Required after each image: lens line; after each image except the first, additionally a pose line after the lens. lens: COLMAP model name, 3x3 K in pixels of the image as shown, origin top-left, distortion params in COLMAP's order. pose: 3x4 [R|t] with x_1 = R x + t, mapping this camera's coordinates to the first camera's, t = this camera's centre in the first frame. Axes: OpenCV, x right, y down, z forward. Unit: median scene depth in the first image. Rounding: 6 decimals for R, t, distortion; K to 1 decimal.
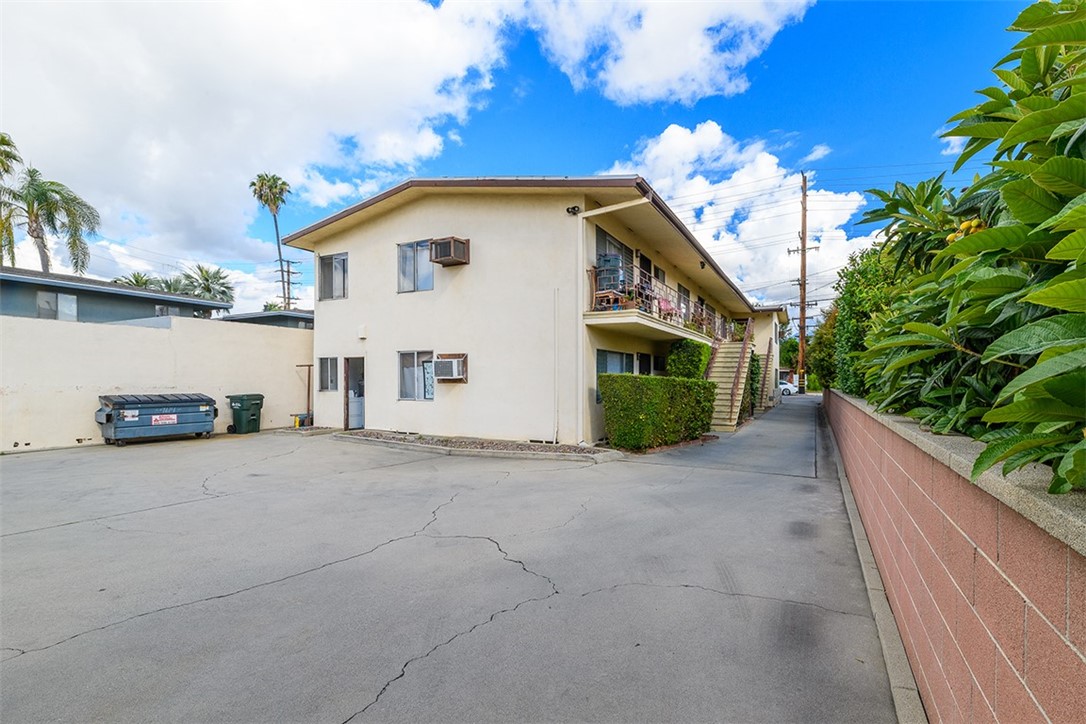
lens RADIAL K [[420.7, 0, 568.0], [0, 420.7, 390.3], [0, 0, 1]] dist [0.002216, 0.000261]
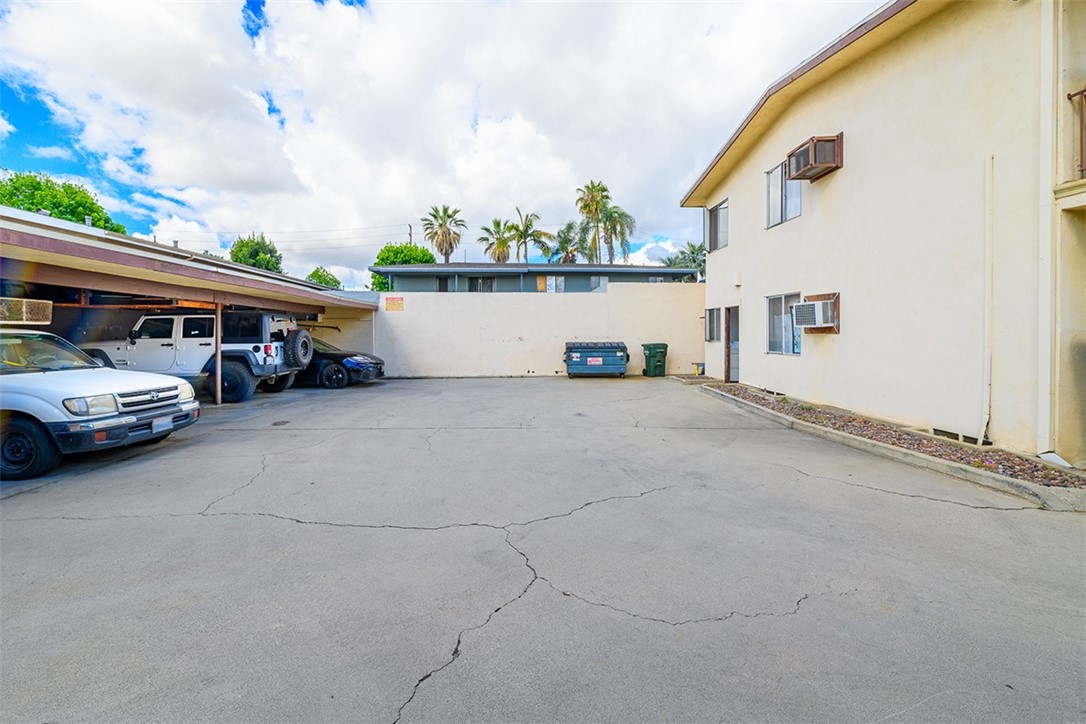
lens RADIAL K [[420.7, 0, 576.8], [0, 420.7, 341.0], [0, 0, 1]] dist [0.002216, 0.000261]
pose [[0.550887, 0.013552, -0.834470, 0.110385], [-0.015044, 0.999867, 0.006307, -0.001728], [0.834444, 0.009079, 0.551018, 0.215766]]
